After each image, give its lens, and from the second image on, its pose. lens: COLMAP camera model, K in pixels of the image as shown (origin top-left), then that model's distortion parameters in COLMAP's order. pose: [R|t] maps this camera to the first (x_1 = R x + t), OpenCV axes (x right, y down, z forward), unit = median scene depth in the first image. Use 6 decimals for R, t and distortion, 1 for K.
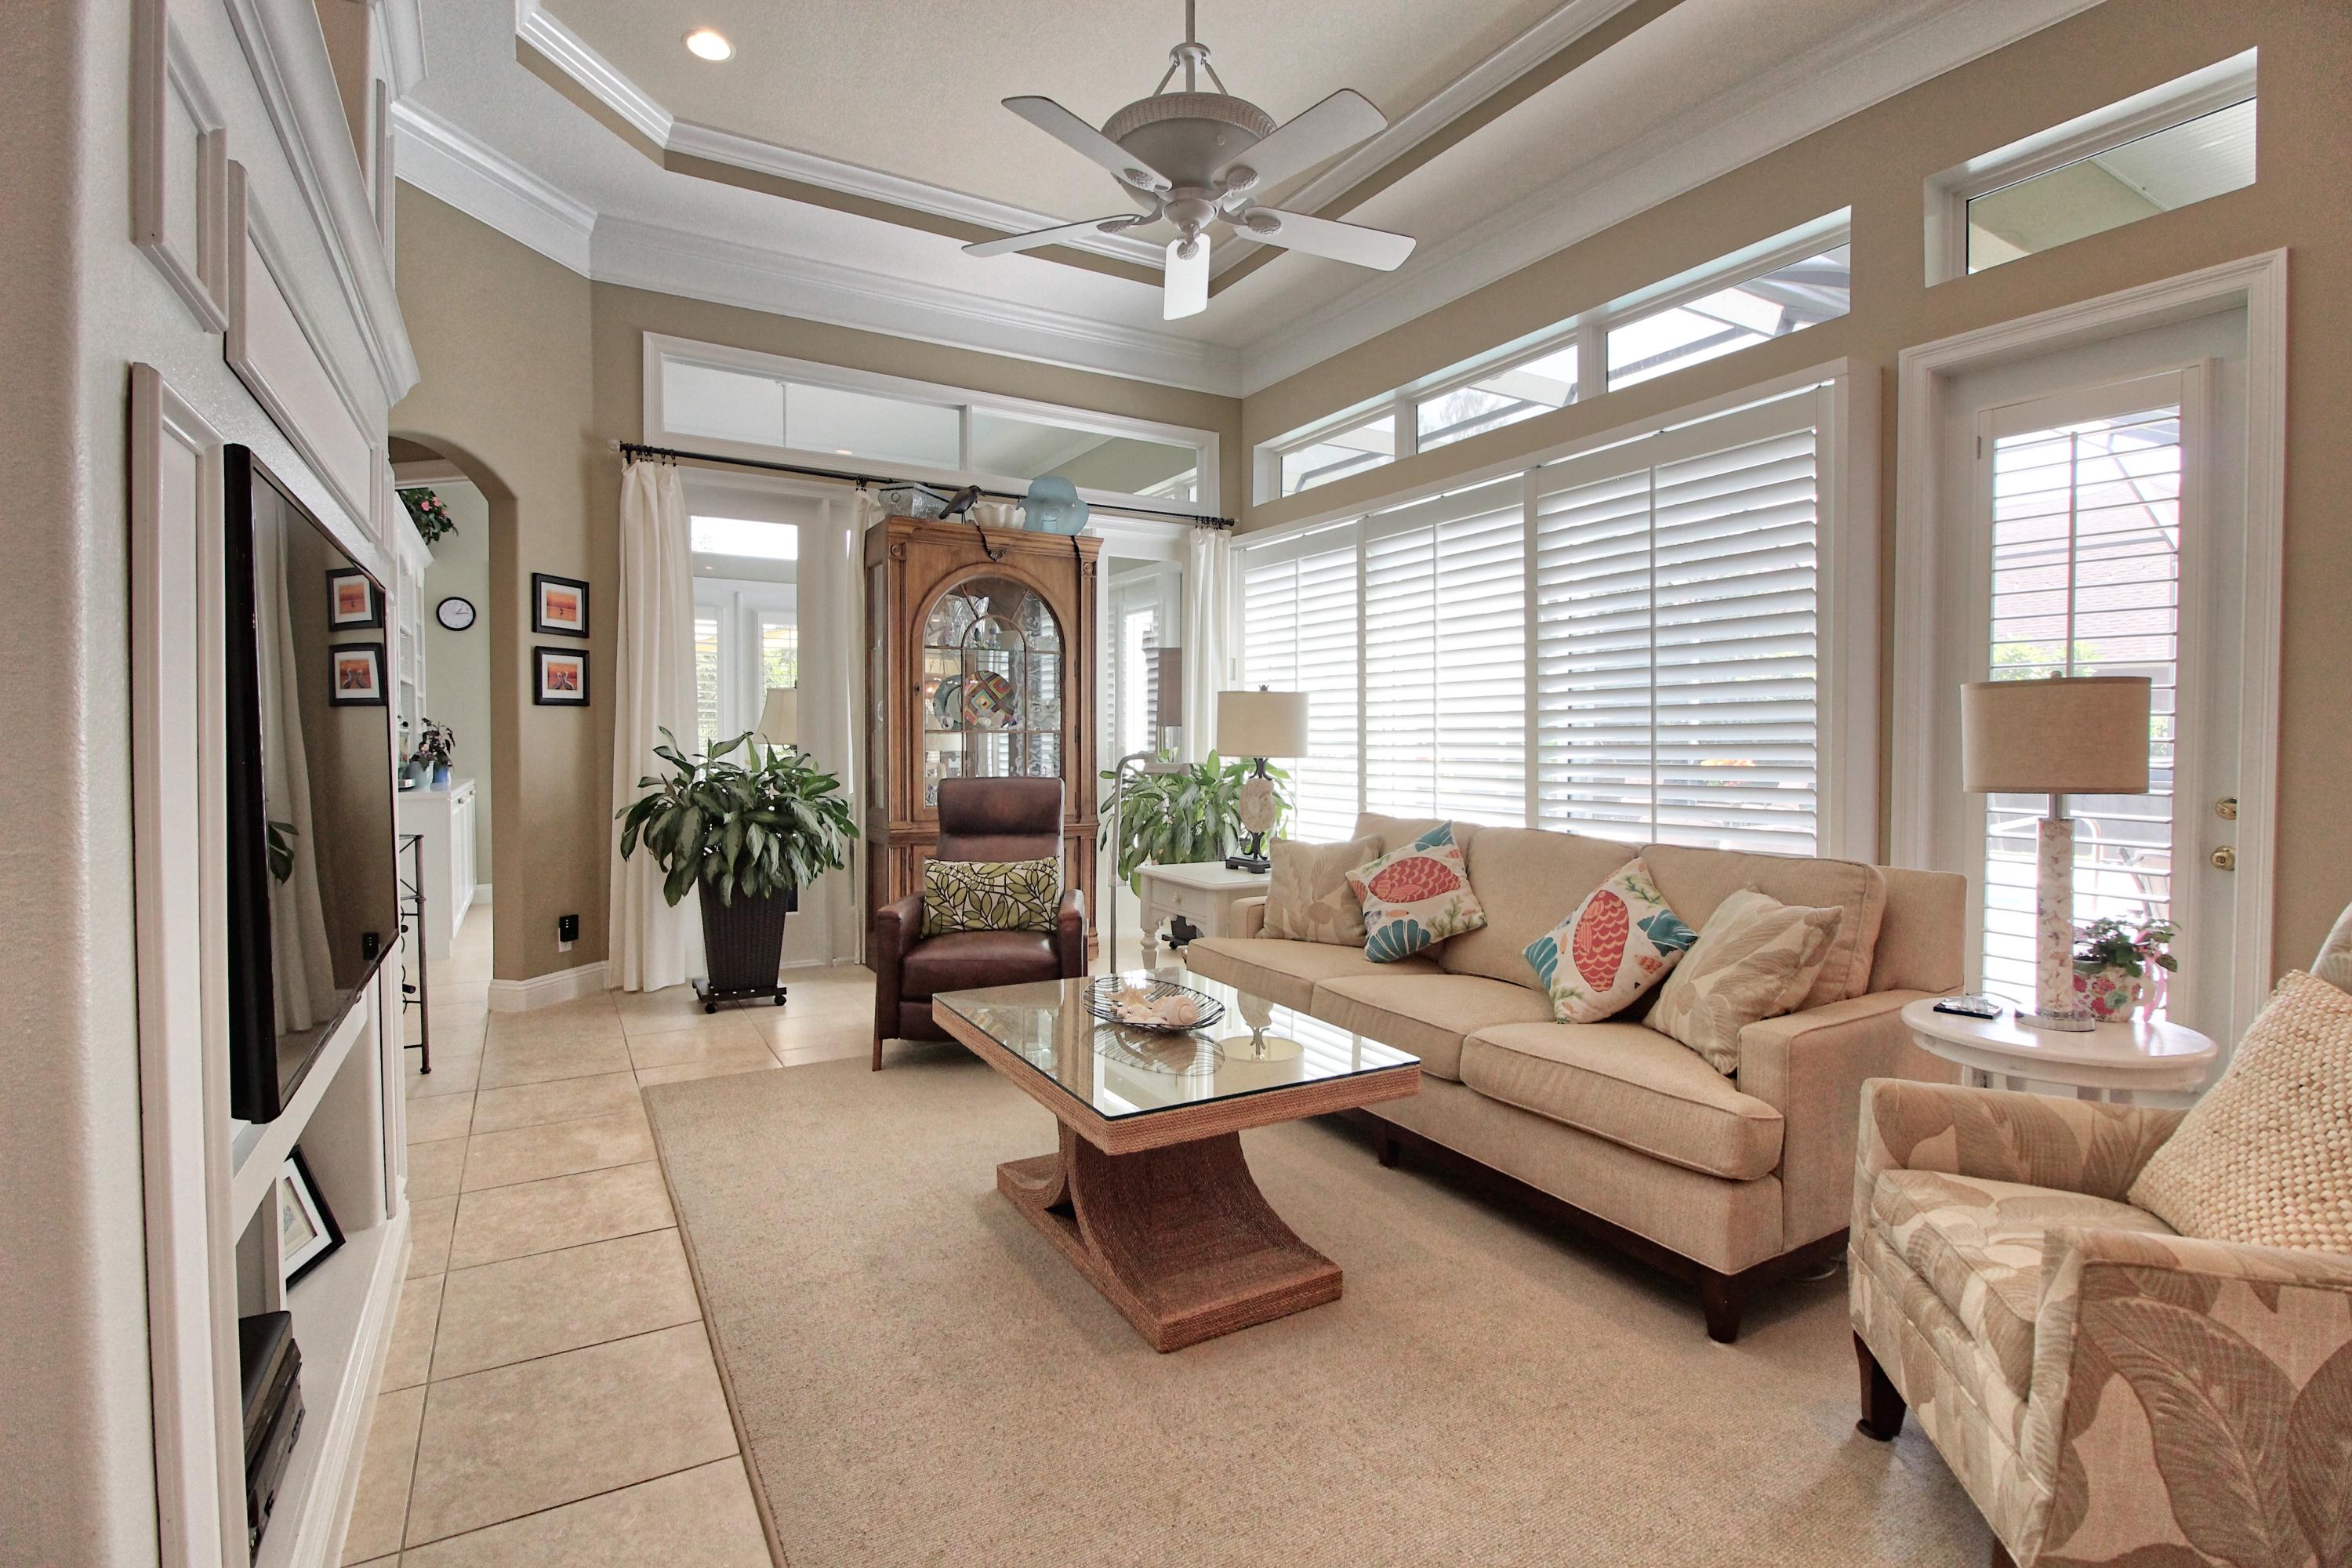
lens RADIAL K [[1083.5, 0, 1167.1], [0, 1083.5, 765.5], [0, 0, 1]] dist [0.001849, -0.015193]
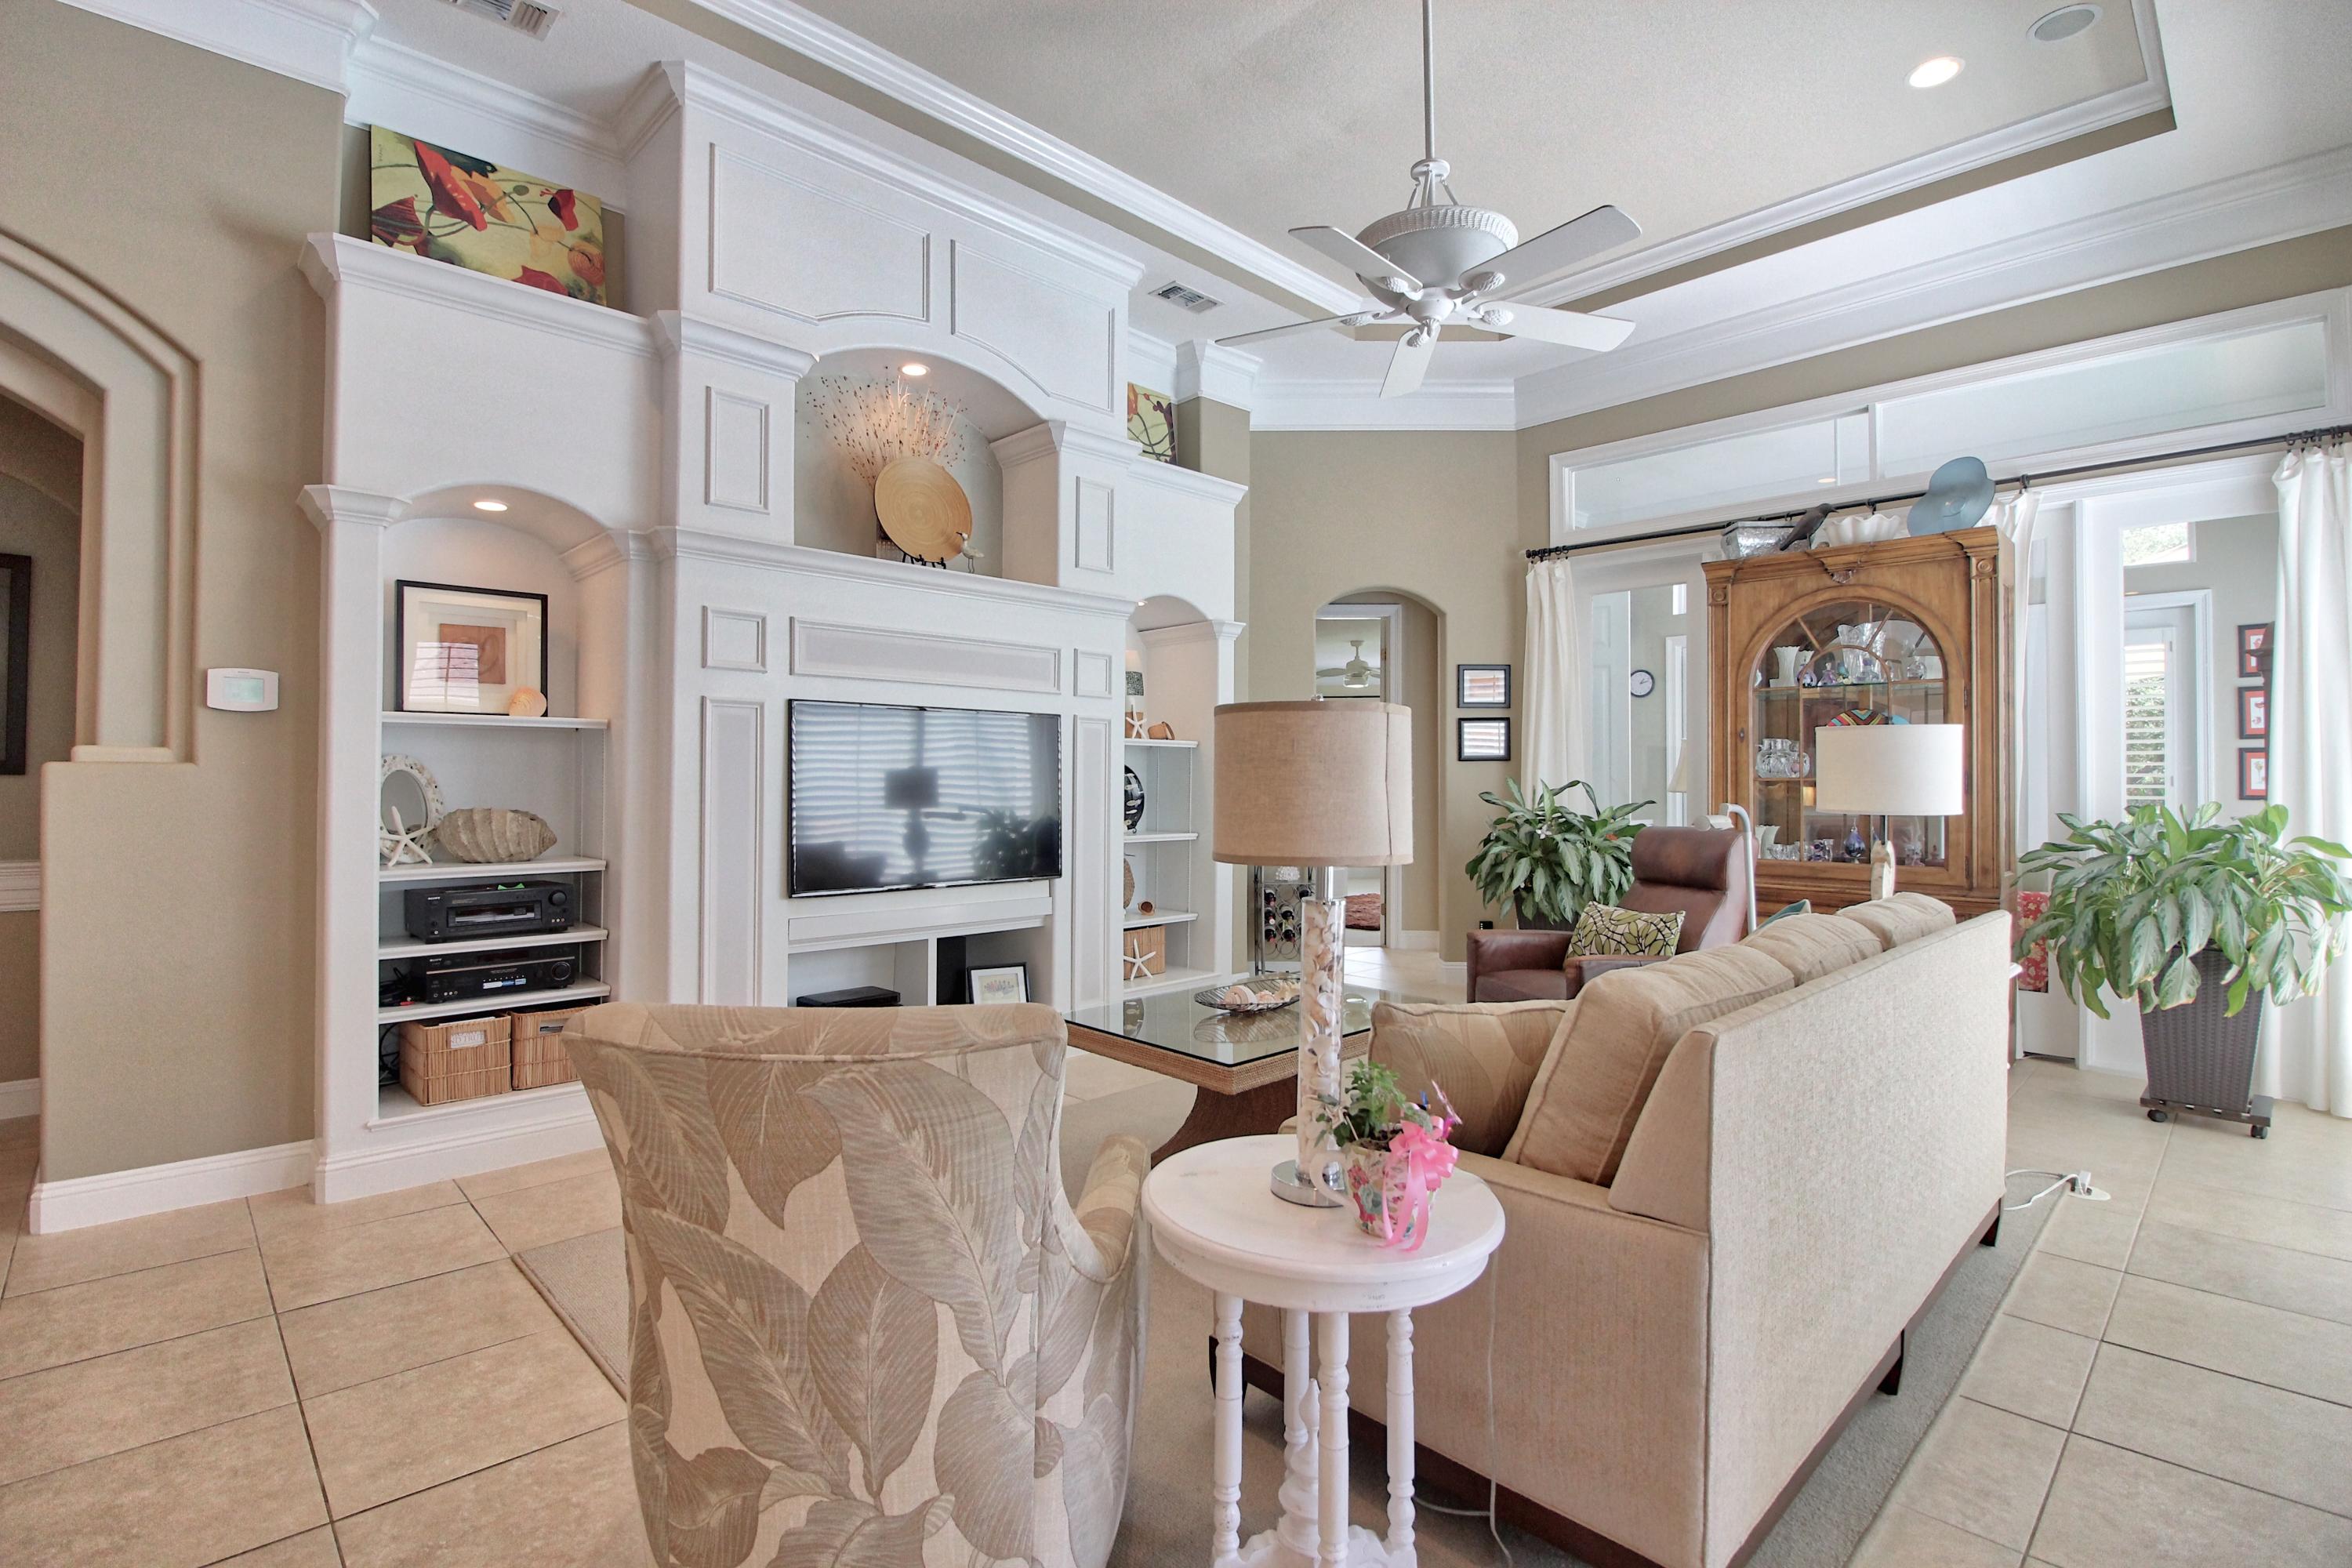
lens RADIAL K [[1083.5, 0, 1167.1], [0, 1083.5, 765.5], [0, 0, 1]] dist [0.001849, -0.015193]
pose [[0.224503, -0.013247, -0.974383, 0.612621], [-0.032734, 0.999241, -0.021127, -0.009173], [0.973924, 0.036639, 0.223899, 0.316518]]
